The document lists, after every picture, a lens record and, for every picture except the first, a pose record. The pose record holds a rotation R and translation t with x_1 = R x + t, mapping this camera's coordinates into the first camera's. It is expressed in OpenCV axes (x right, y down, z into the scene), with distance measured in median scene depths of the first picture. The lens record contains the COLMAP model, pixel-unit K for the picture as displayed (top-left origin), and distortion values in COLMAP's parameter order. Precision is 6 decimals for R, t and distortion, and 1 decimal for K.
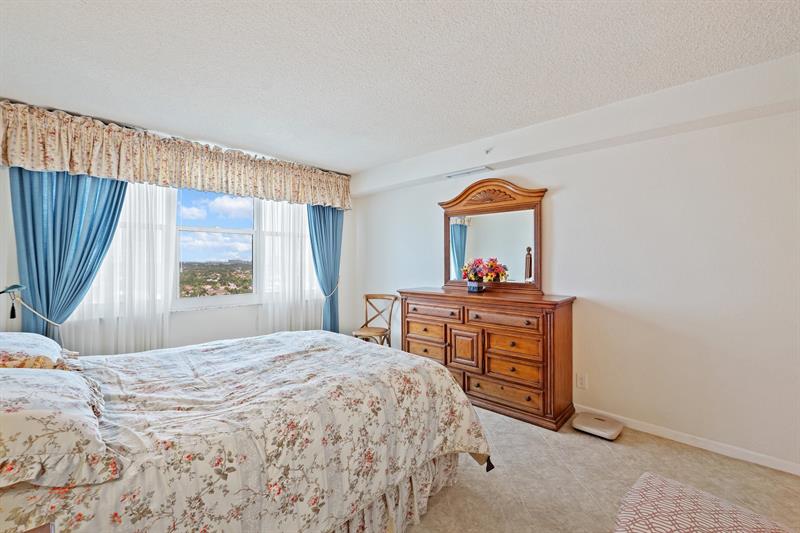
lens RADIAL K [[330.4, 0, 407.0], [0, 330.4, 271.6], [0, 0, 1]] dist [0.001311, -0.000987]
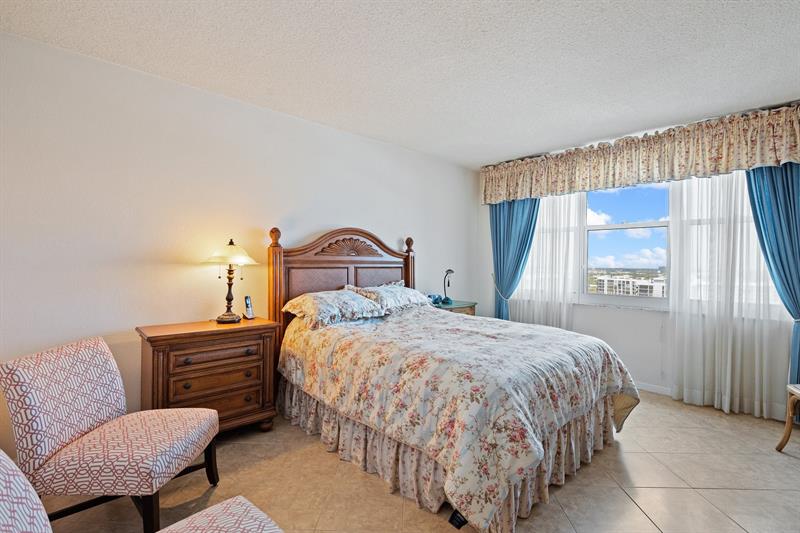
lens RADIAL K [[368.5, 0, 407.4], [0, 368.5, 263.8], [0, 0, 1]] dist [-0.000258, 0.001178]
pose [[-0.009545, 0.000983, -0.999954, 0.593608], [-0.043039, 0.999072, 0.001393, 0.010451], [0.999028, 0.043051, -0.009494, 0.485064]]
